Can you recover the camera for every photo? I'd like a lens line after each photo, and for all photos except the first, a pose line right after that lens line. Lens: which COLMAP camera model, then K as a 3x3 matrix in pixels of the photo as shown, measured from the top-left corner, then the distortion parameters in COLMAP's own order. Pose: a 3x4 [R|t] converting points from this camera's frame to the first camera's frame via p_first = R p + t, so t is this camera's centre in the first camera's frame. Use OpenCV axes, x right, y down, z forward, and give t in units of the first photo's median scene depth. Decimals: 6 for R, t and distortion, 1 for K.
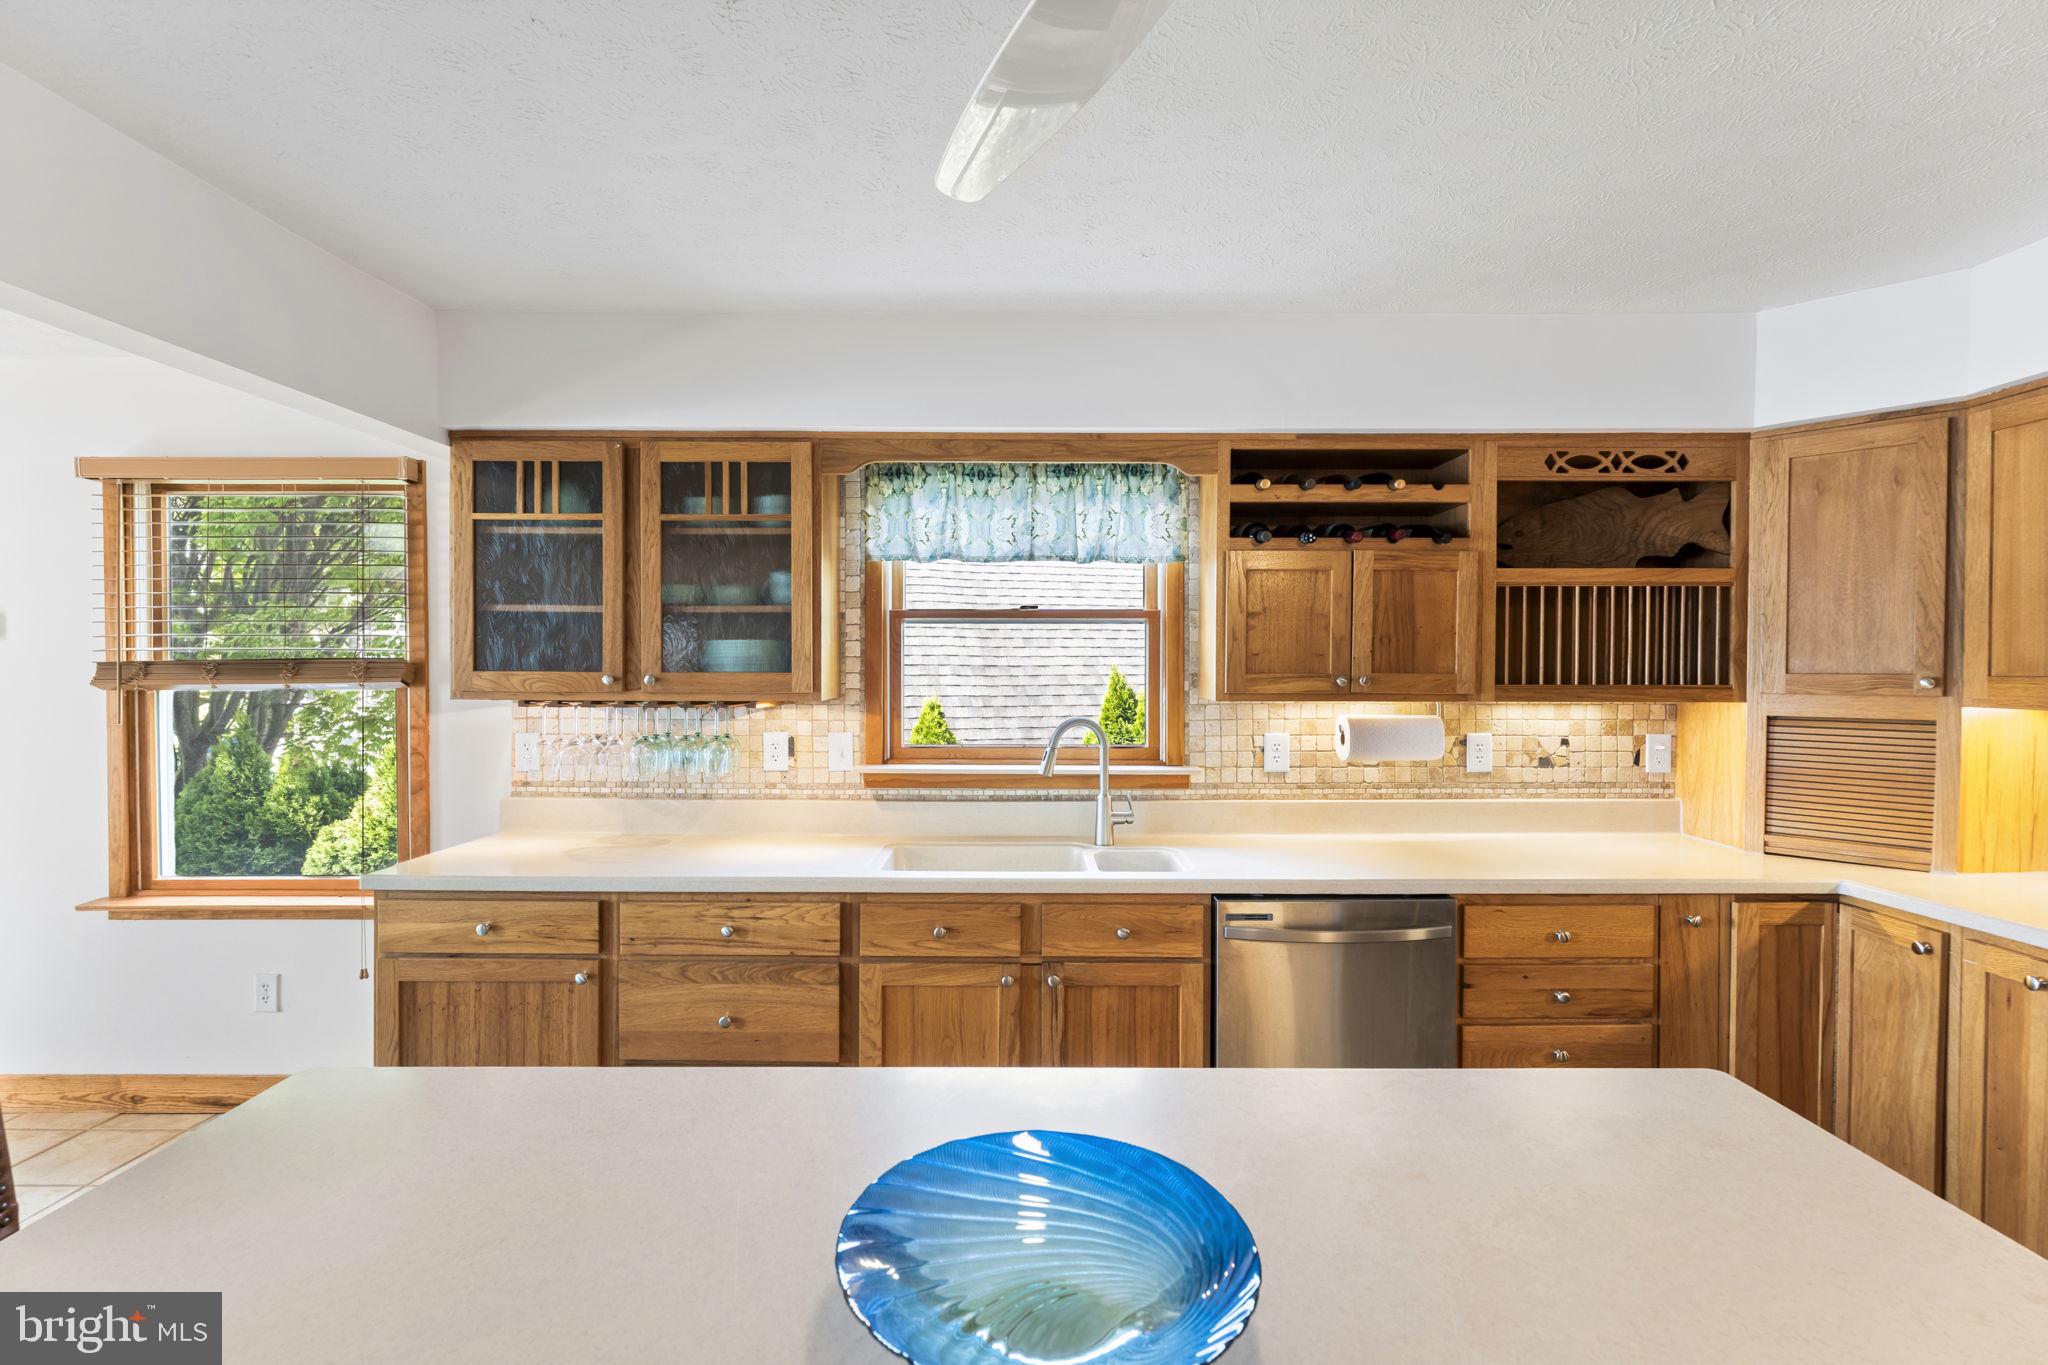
lens RADIAL K [[912.6, 0, 1024.0], [0, 912.6, 682.5], [0, 0, 1]] dist [-0.001898, -0.000113]
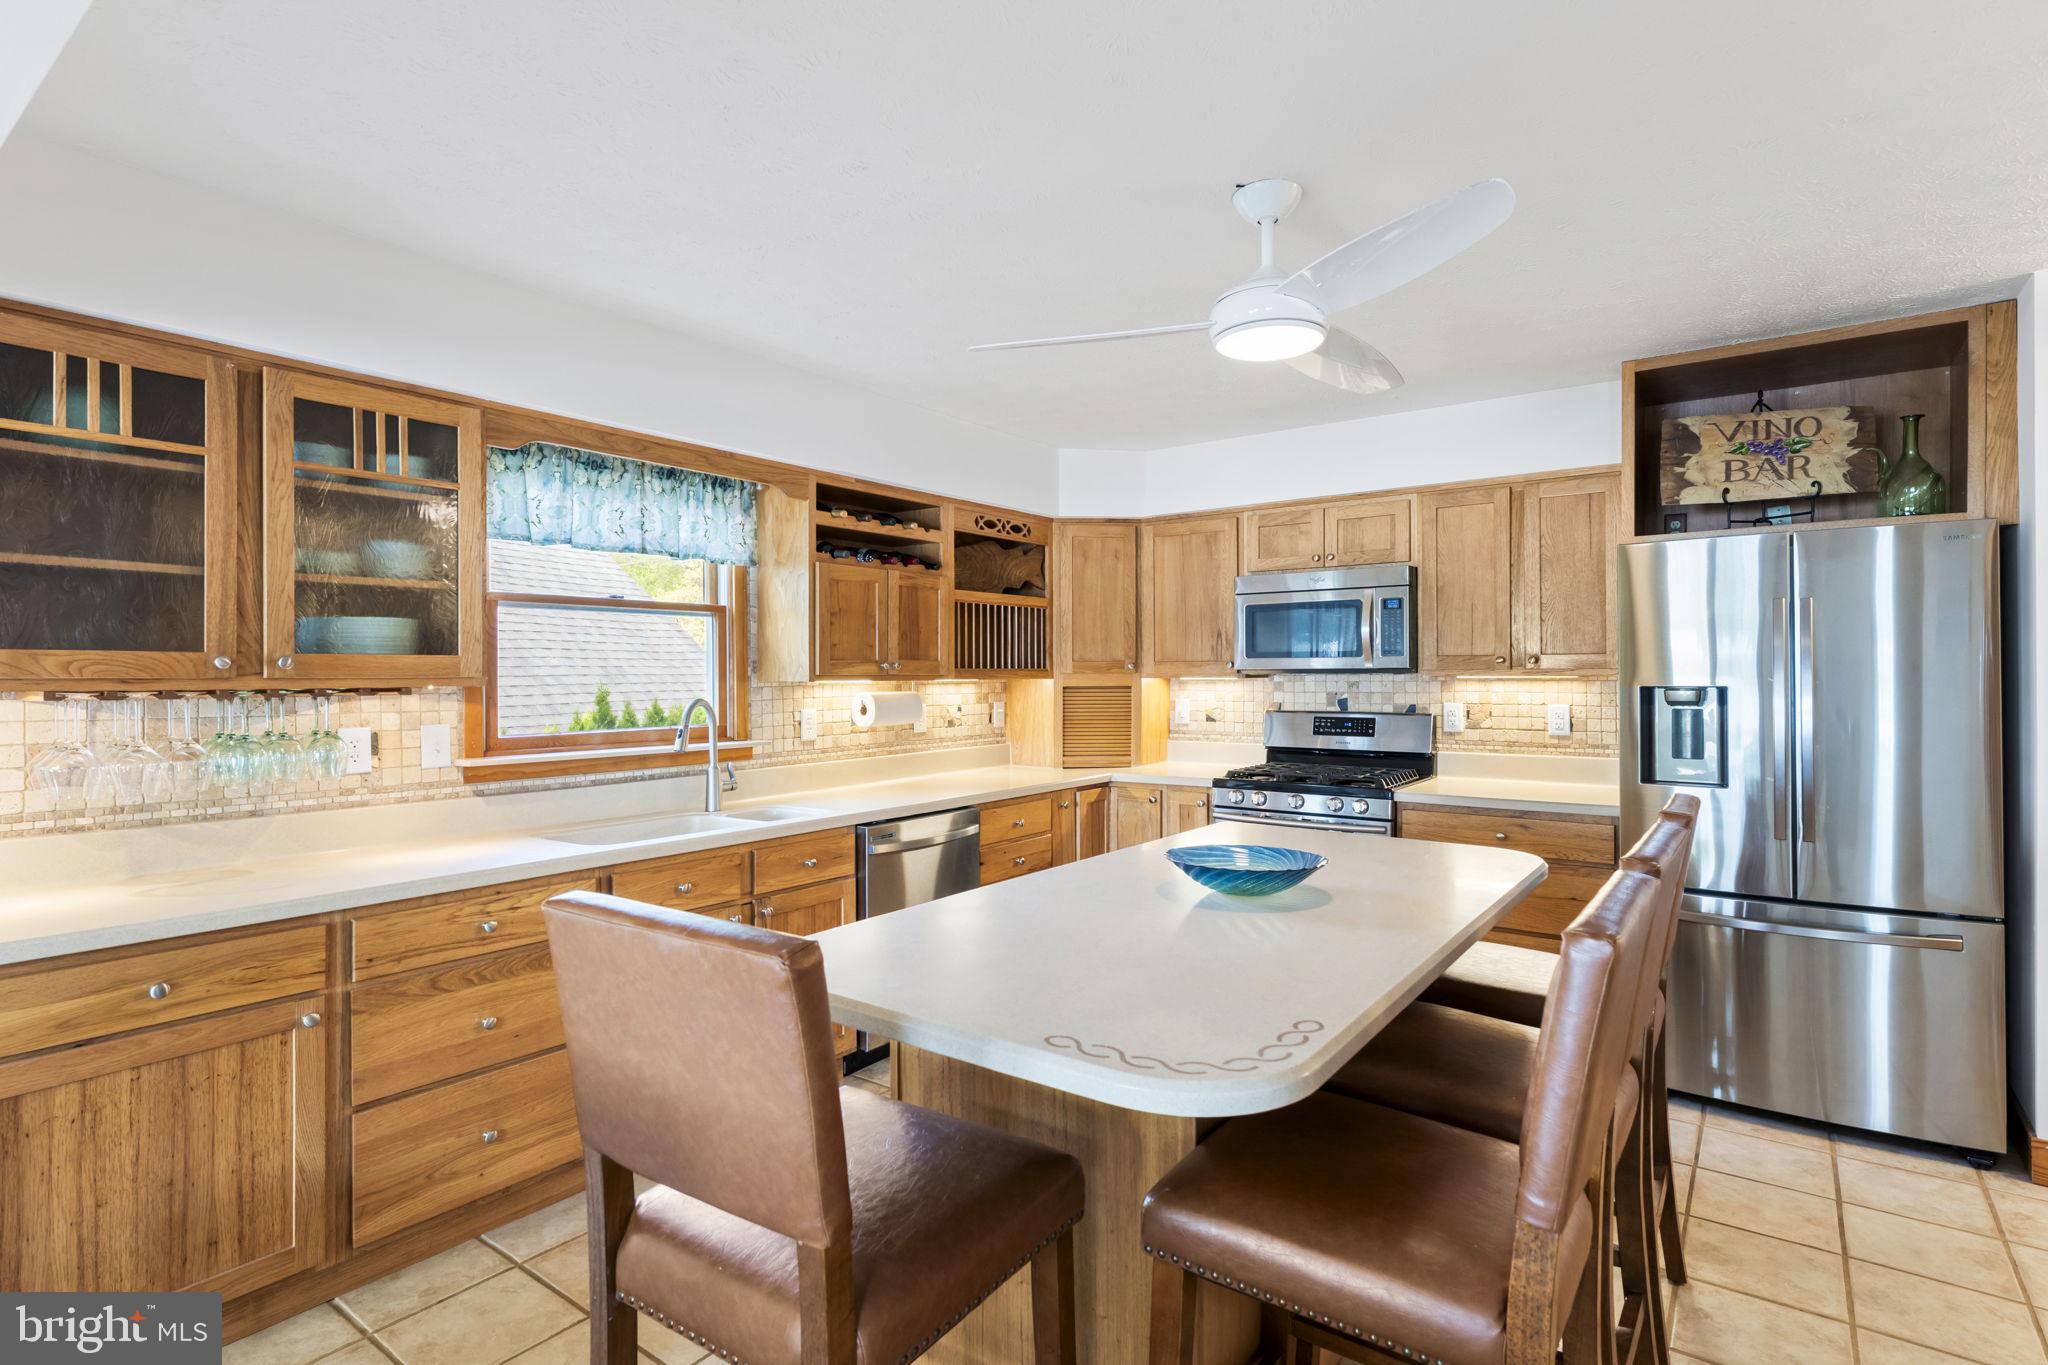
lens RADIAL K [[1030.9, 0, 1012.8], [0, 1030.9, 676.9], [0, 0, 1]] dist [-0.001094, 0.000053]
pose [[0.595806, -0.006435, 0.803102, -0.754724], [0.018568, 0.999811, -0.005764, 0.026971], [-0.802913, 0.018346, 0.595813, -0.065079]]
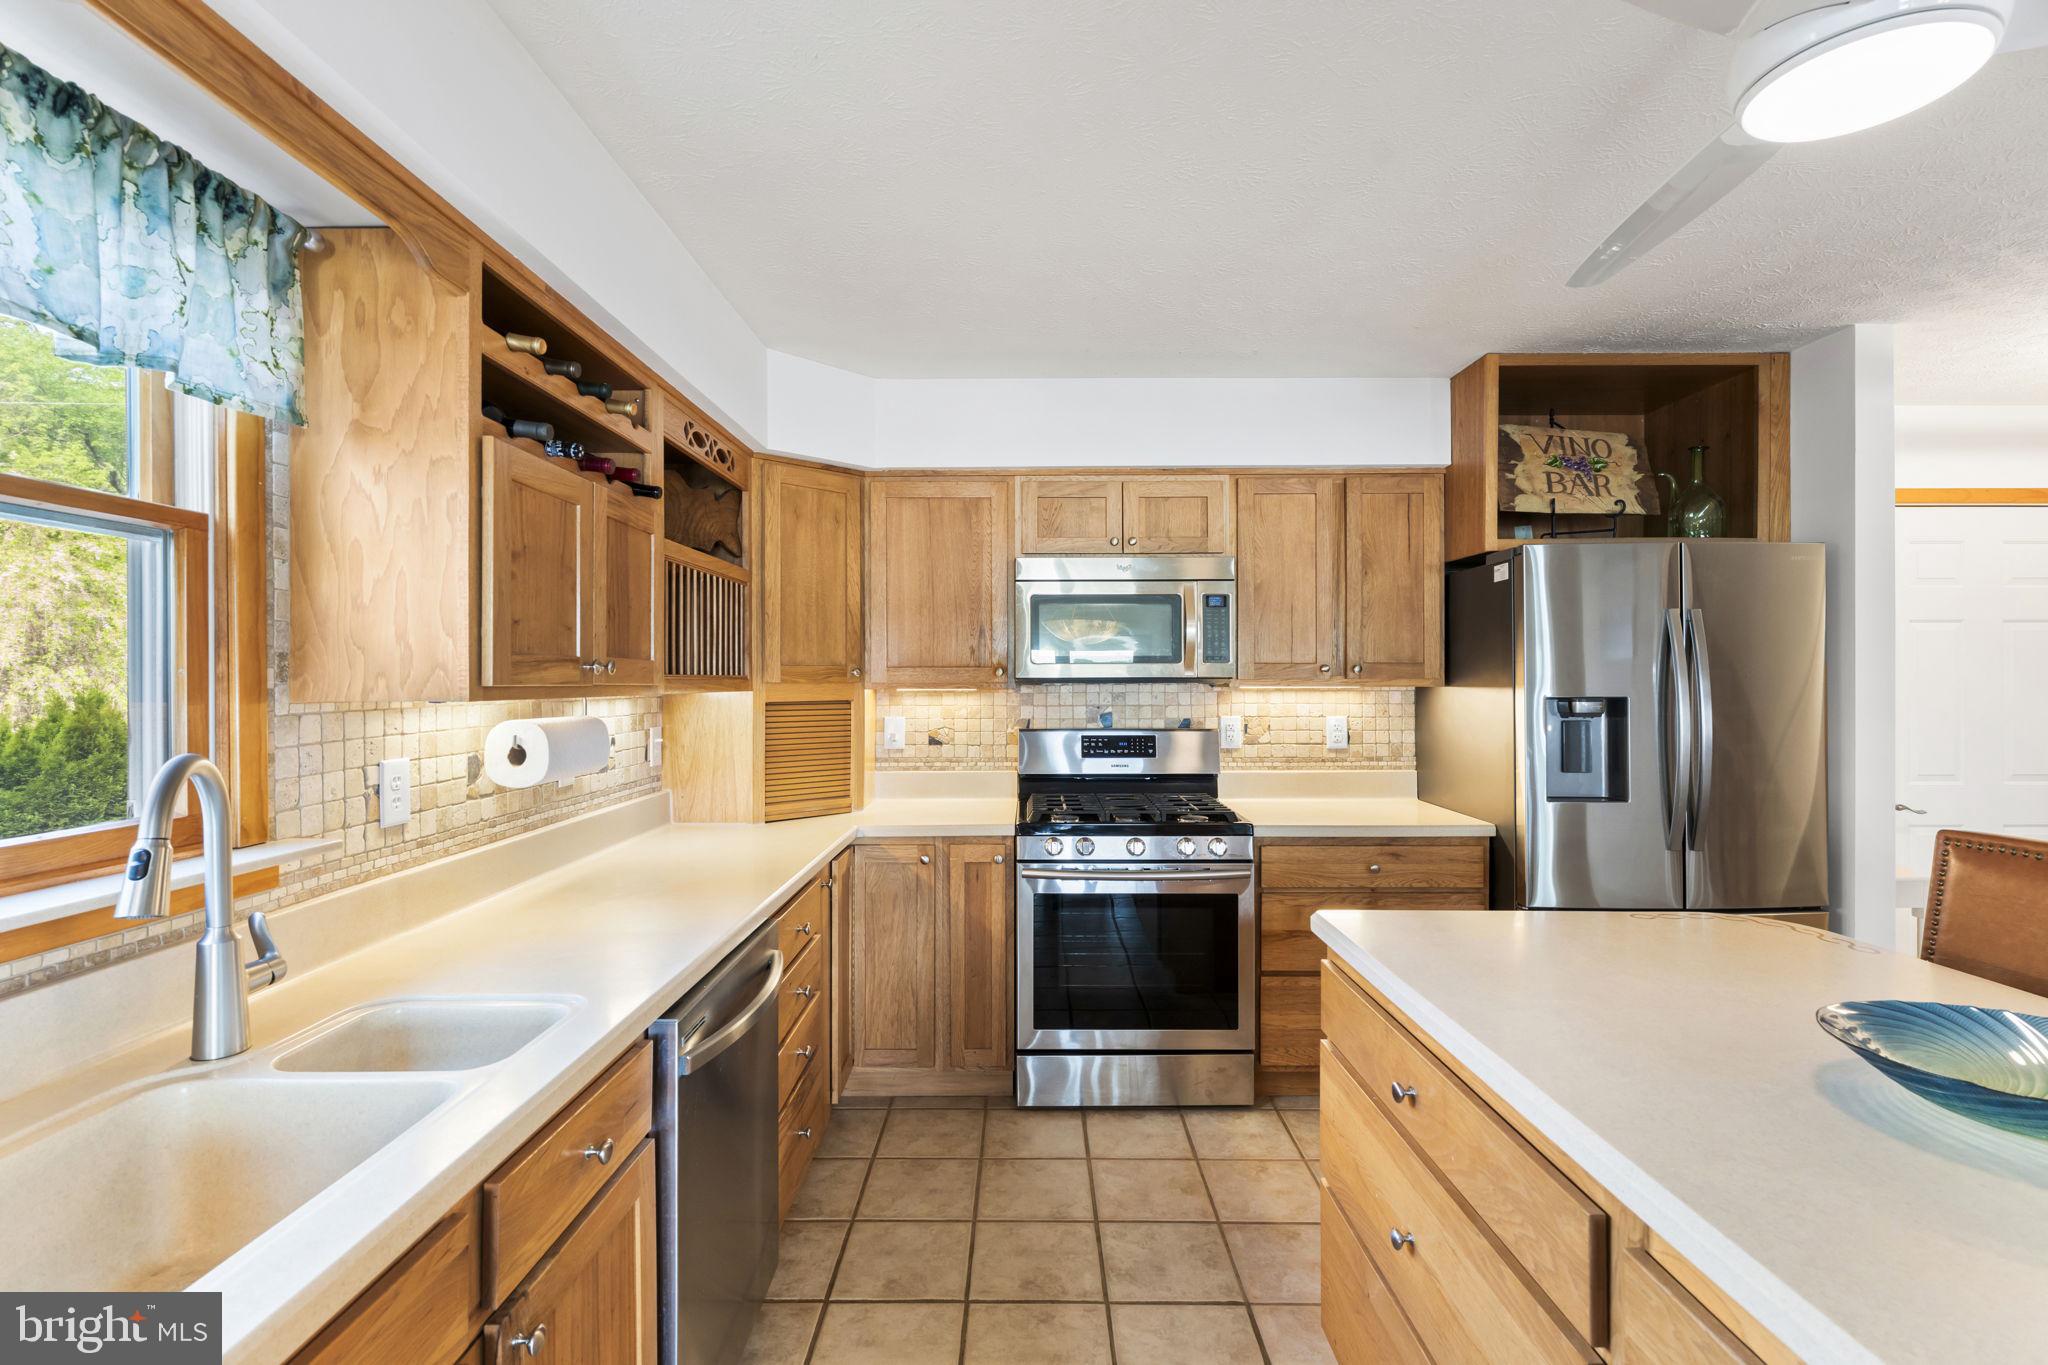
lens RADIAL K [[950.0, 0, 1022.7], [0, 950.0, 678.9], [0, 0, 1]] dist [0.000080, -0.000390]
pose [[-0.007060, 0.000264, 0.999975, -0.370726], [0.019280, 0.999814, -0.000127, 0.013215], [-0.999789, 0.019279, -0.007064, 0.663178]]
